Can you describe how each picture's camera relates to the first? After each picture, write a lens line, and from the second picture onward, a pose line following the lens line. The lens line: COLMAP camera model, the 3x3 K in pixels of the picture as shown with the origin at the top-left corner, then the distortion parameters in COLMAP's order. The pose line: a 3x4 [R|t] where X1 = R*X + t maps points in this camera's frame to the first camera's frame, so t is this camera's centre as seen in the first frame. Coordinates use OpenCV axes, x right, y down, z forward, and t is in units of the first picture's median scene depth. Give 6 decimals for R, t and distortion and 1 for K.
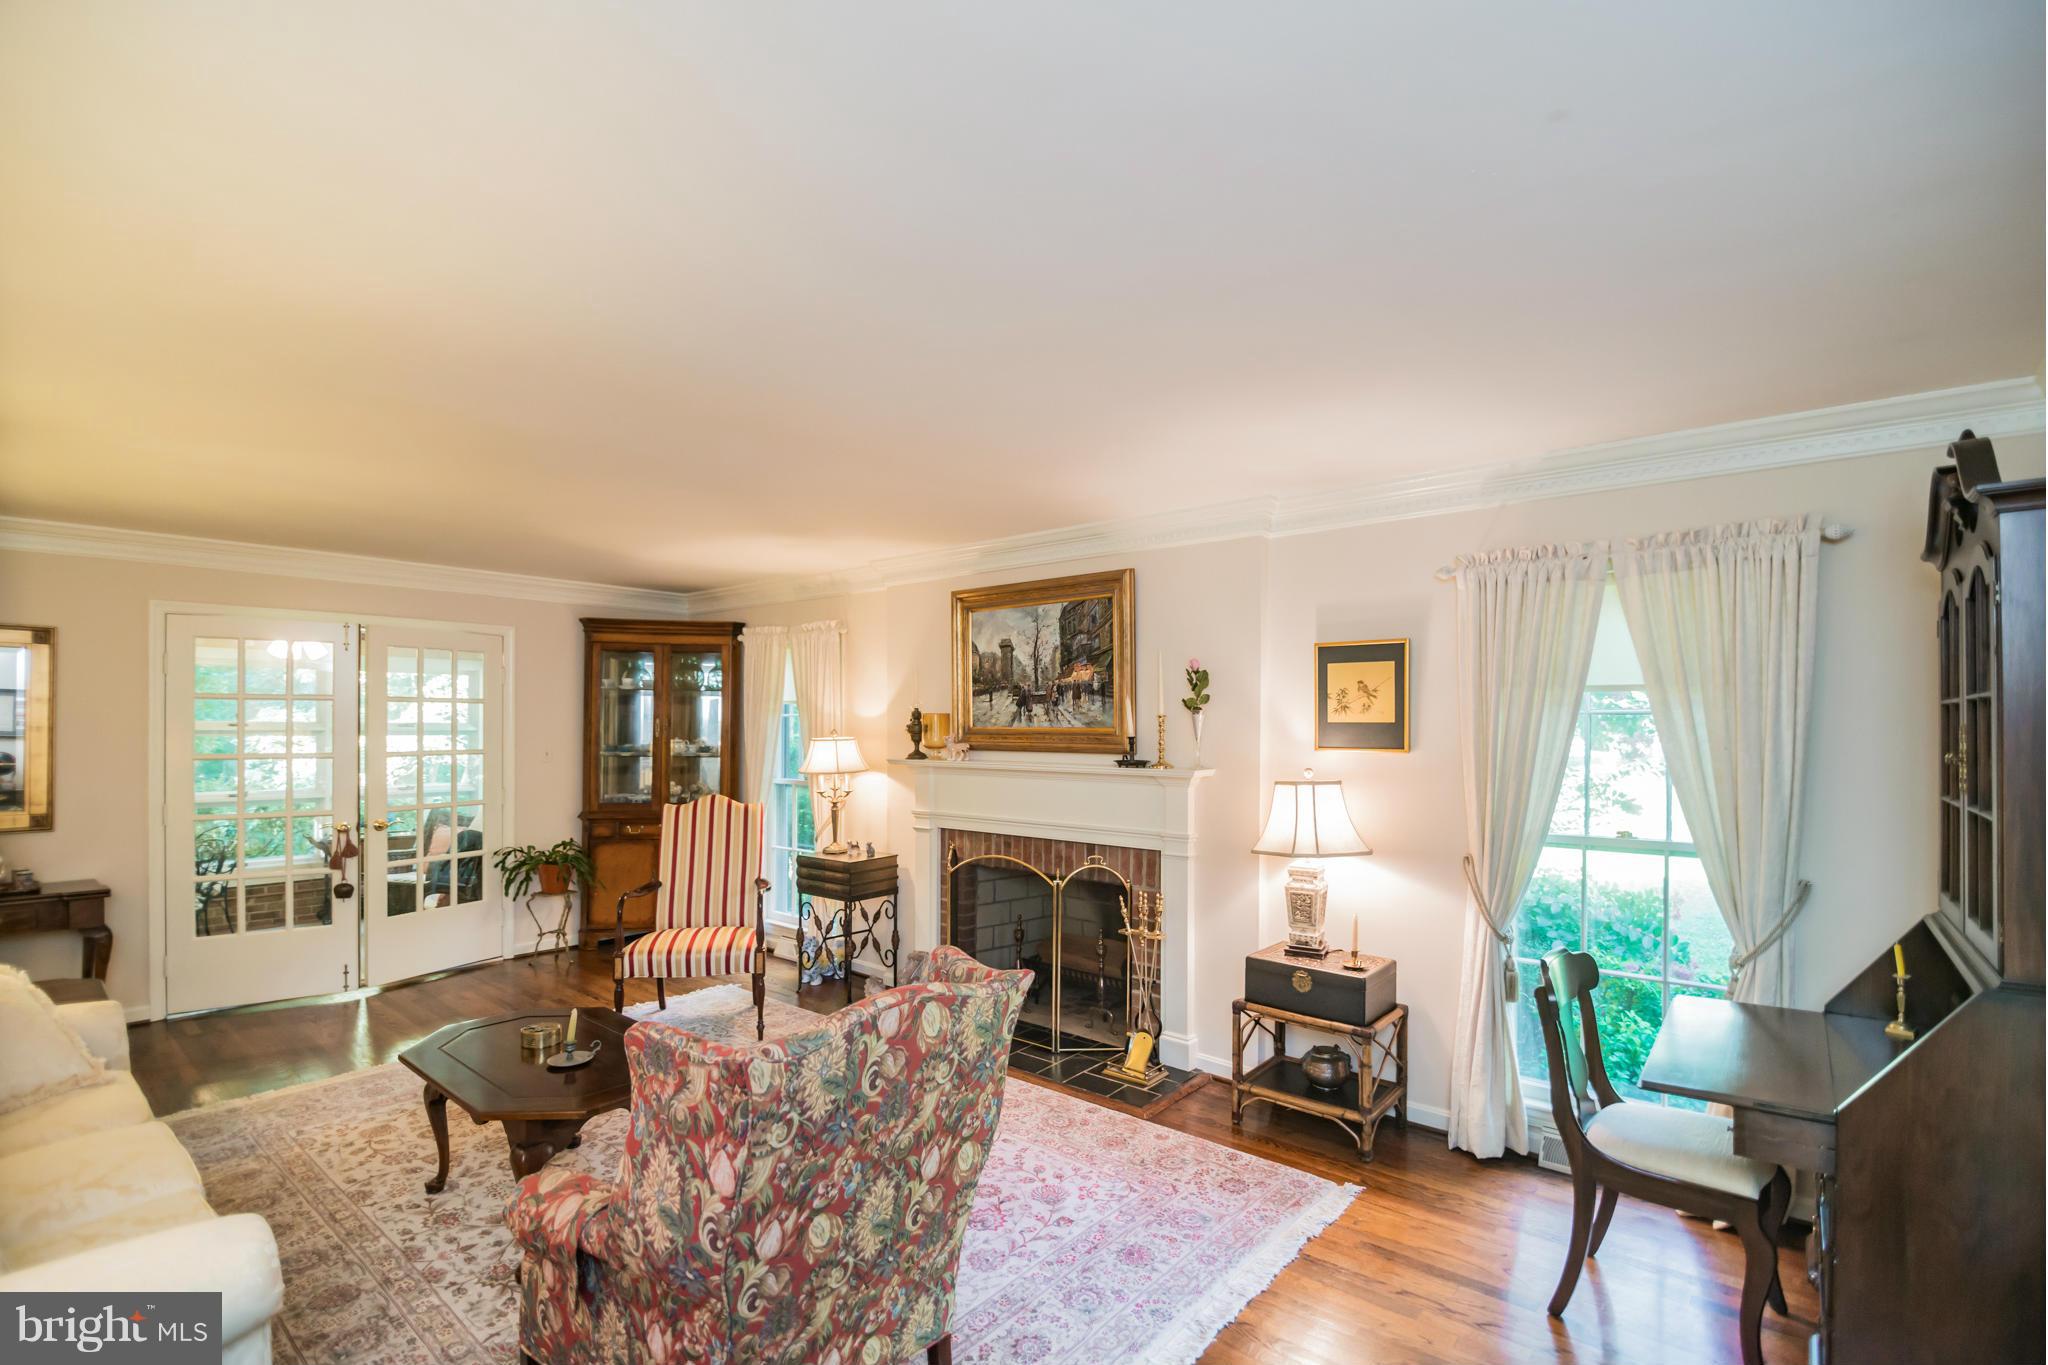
lens RADIAL K [[926.9, 0, 1027.2], [0, 926.9, 707.5], [0, 0, 1]] dist [-0.010856, -0.000724]
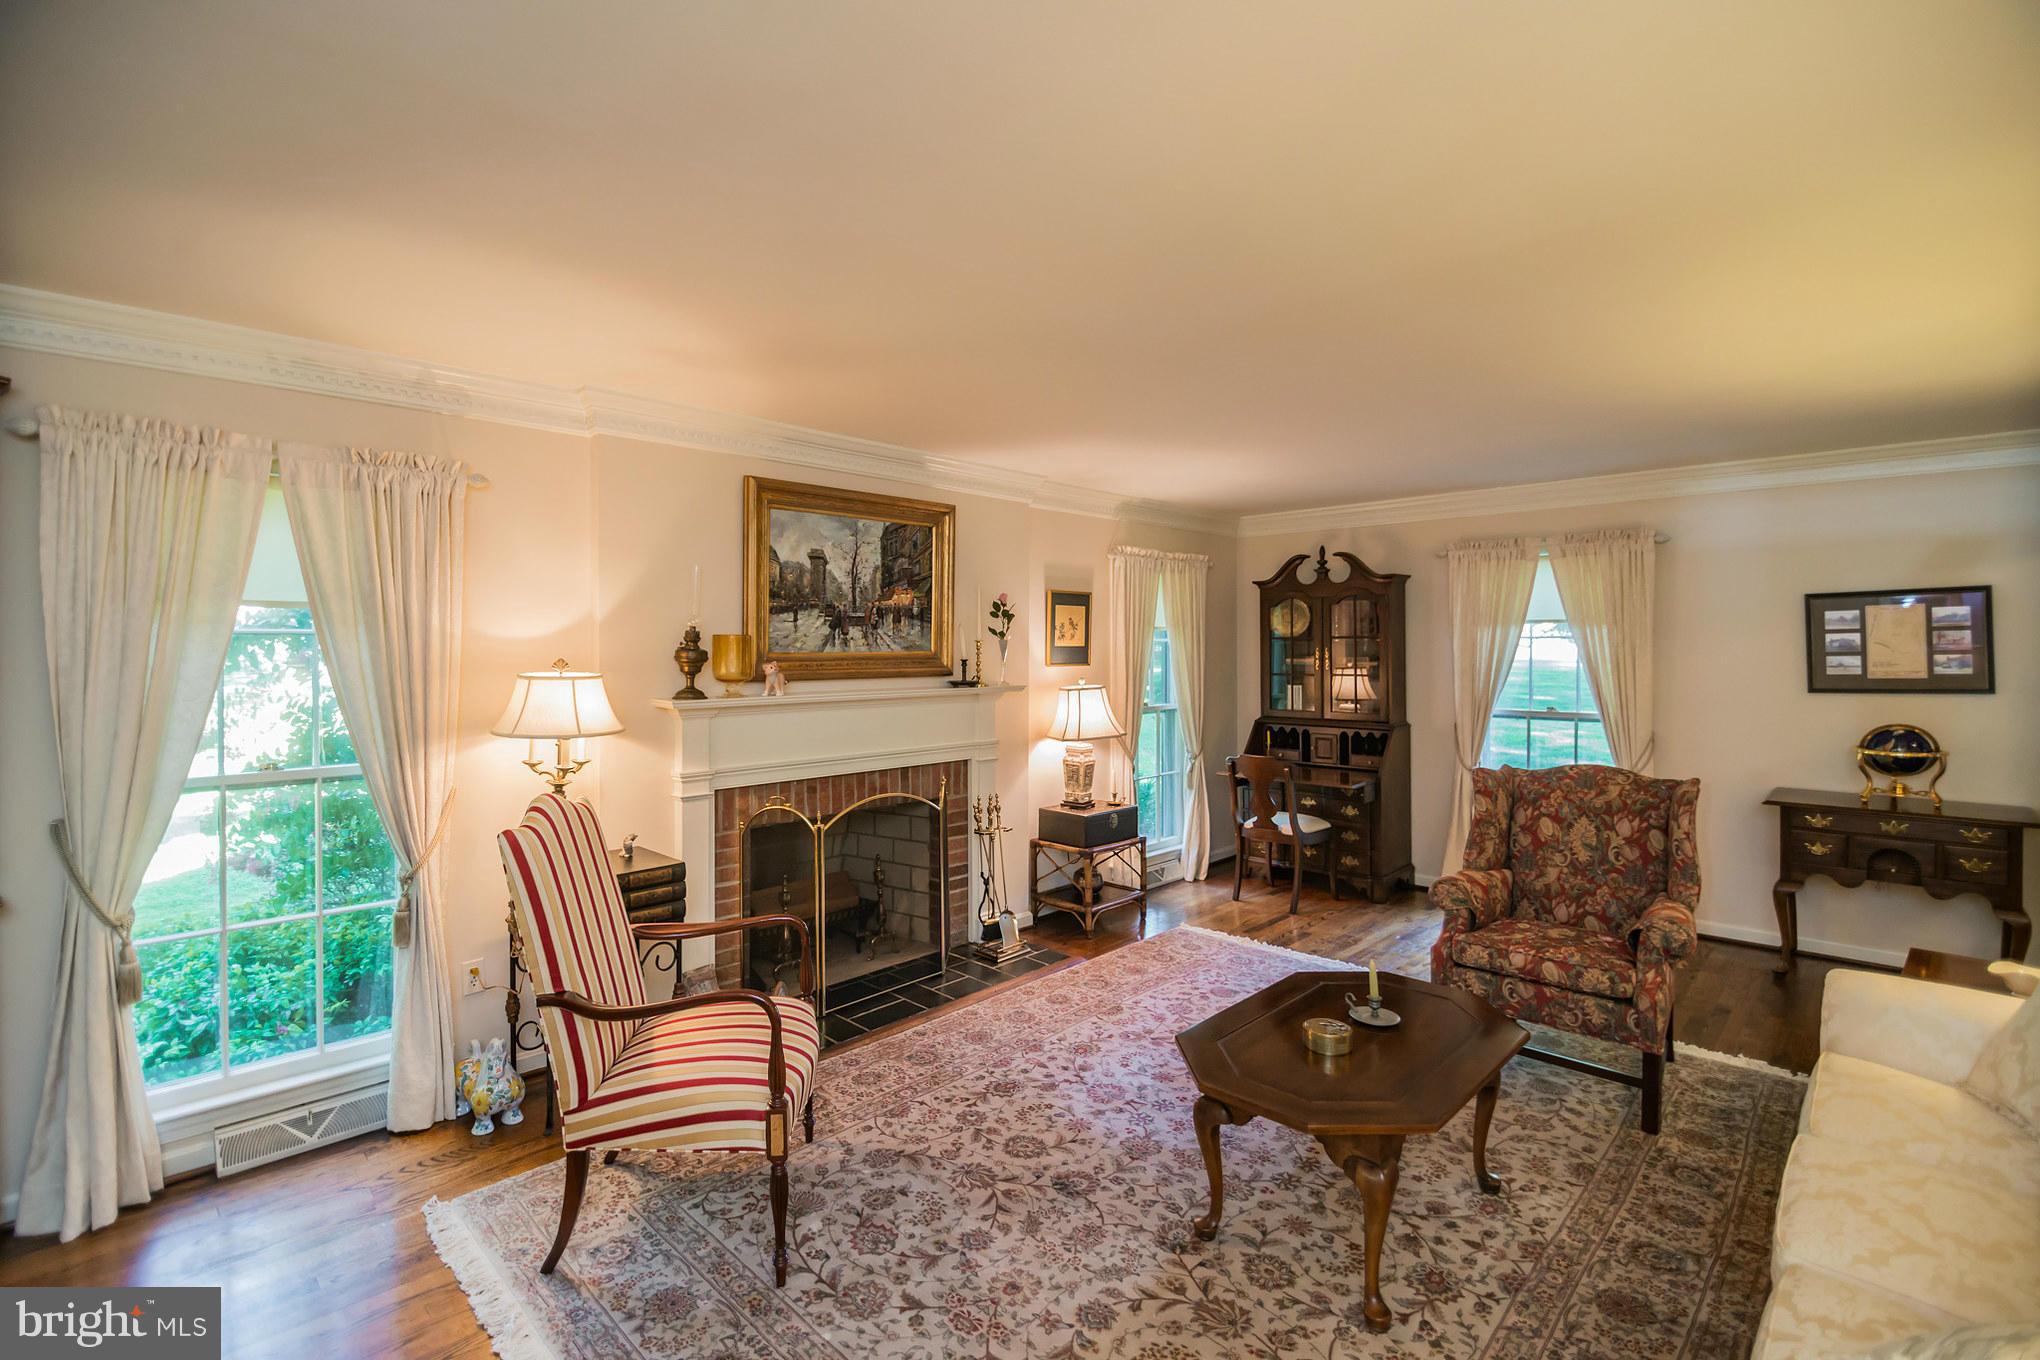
lens RADIAL K [[919.4, 0, 961.8], [0, 919.4, 642.6], [0, 0, 1]] dist [-0.002227, -0.000450]
pose [[0.107180, 0.009273, 0.994196, -0.899476], [-0.008642, 0.999927, -0.008394, 0.019222], [-0.994202, -0.007692, 0.107252, 0.819754]]
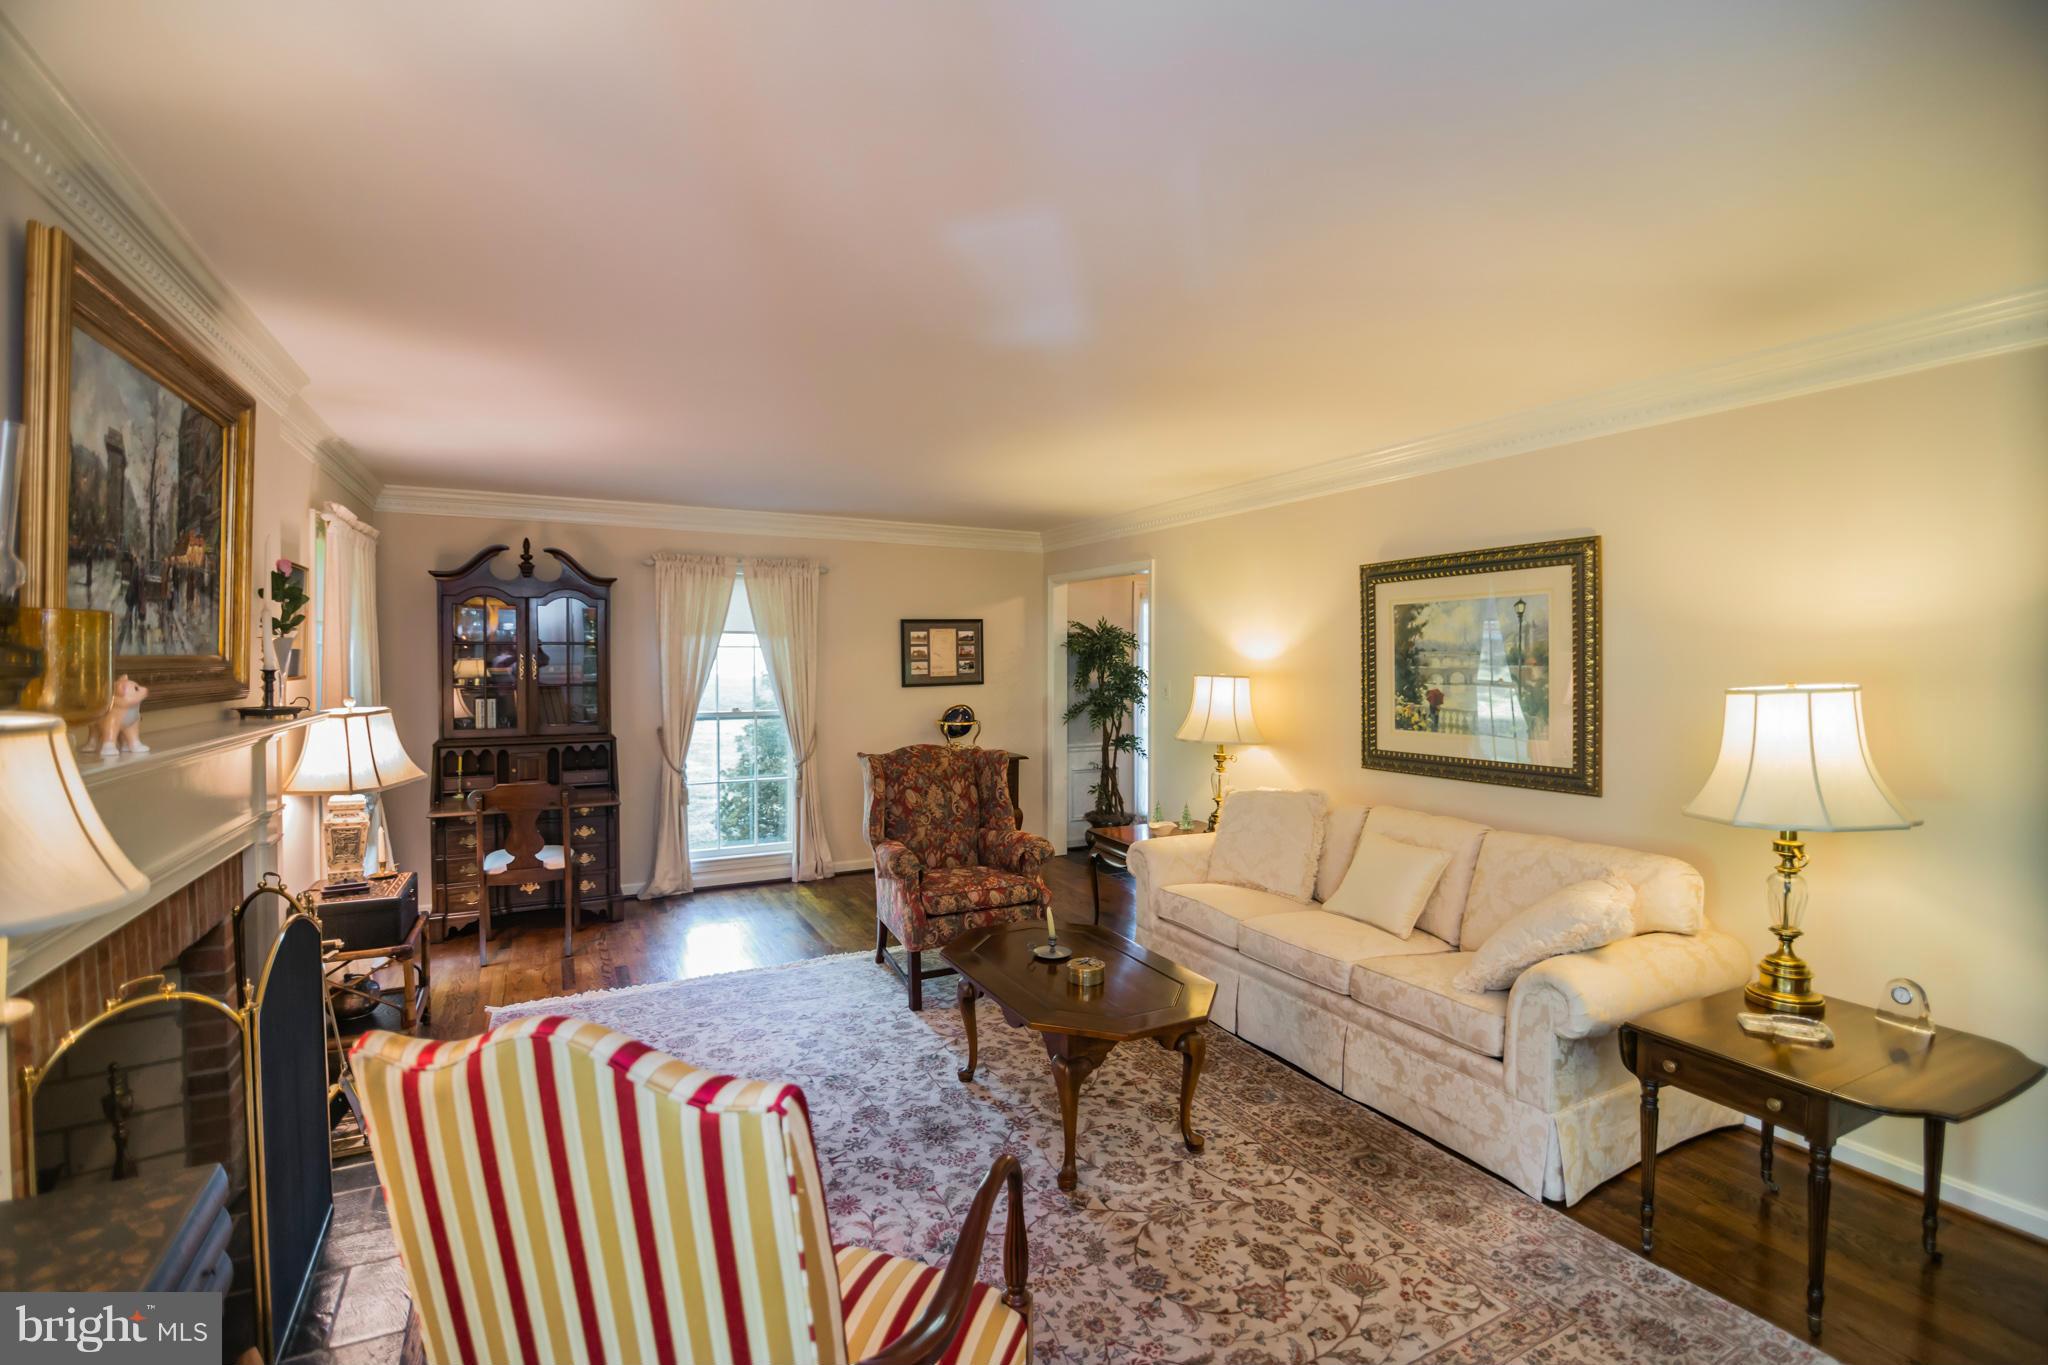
lens RADIAL K [[929.6, 0, 1019.8], [0, 929.6, 664.2], [0, 0, 1]] dist [0.000451, -0.000190]
pose [[-0.922748, 0.000091, 0.385404, -0.558316], [-0.001997, 0.999985, -0.005015, 0.027759], [-0.385398, -0.005398, -0.922734, 1.284095]]
